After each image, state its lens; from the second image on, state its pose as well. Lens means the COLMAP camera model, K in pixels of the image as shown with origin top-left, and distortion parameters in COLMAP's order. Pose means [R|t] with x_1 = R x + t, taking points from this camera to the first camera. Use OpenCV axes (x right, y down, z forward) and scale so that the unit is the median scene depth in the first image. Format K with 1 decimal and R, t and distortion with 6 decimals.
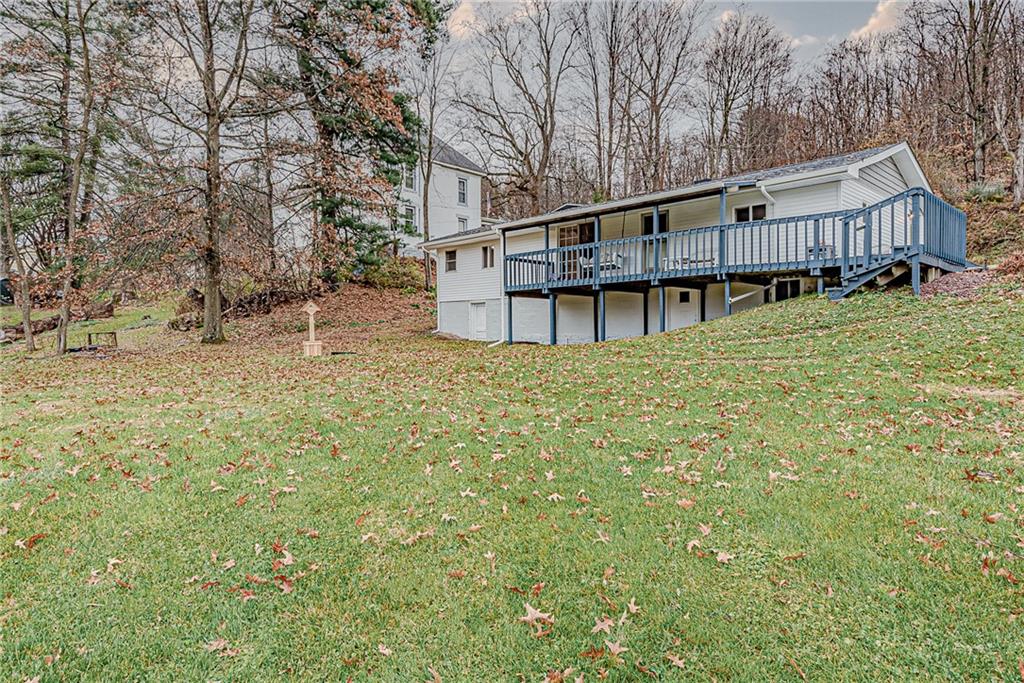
lens RADIAL K [[640.3, 0, 512.1], [0, 640.3, 343.2], [0, 0, 1]] dist [0.001827, 0.000410]
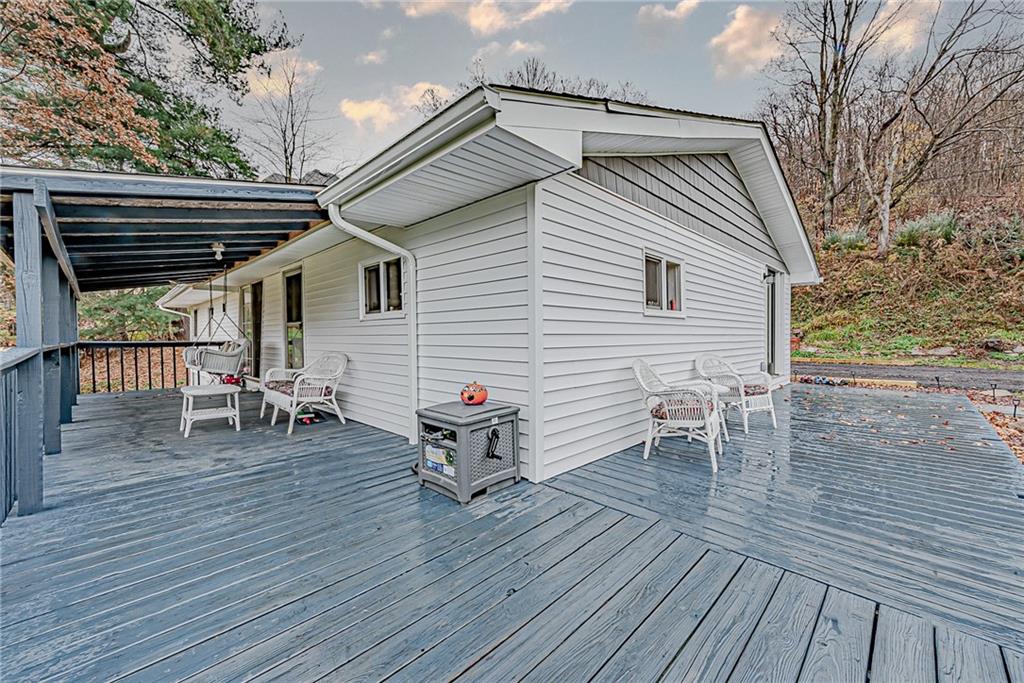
lens RADIAL K [[405.6, 0, 511.7], [0, 405.6, 340.1], [0, 0, 1]] dist [0.018106, -0.005386]
pose [[0.999990, 0.002766, 0.003560, 0.252381], [-0.002775, 0.999993, 0.002557, -0.090250], [-0.003553, -0.002567, 0.999990, 0.408547]]
